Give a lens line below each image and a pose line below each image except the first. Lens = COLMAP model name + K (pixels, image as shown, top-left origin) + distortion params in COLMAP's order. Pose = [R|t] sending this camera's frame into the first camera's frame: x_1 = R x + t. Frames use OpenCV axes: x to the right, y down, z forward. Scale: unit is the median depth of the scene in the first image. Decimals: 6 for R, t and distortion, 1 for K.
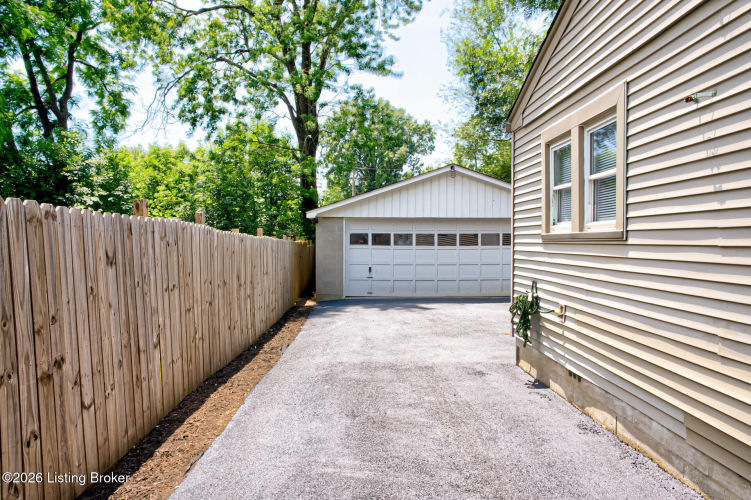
lens RADIAL K [[514.8, 0, 375.5], [0, 514.8, 250.0], [0, 0, 1]] dist [-0.004473, -0.000122]
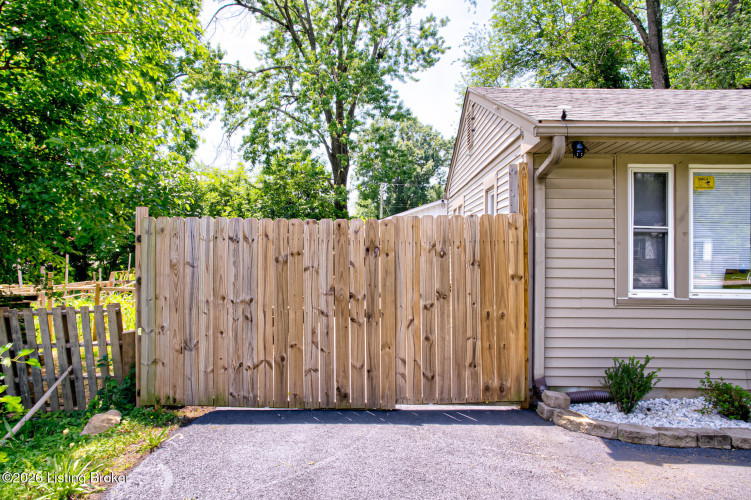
lens RADIAL K [[514.8, 0, 375.5], [0, 514.8, 250.0], [0, 0, 1]] dist [-0.004473, -0.000122]
pose [[0.998066, 0.012018, -0.060988, 0.029331], [-0.012891, 0.999820, -0.013944, -0.005980], [0.060809, 0.014703, 0.998041, -0.223166]]
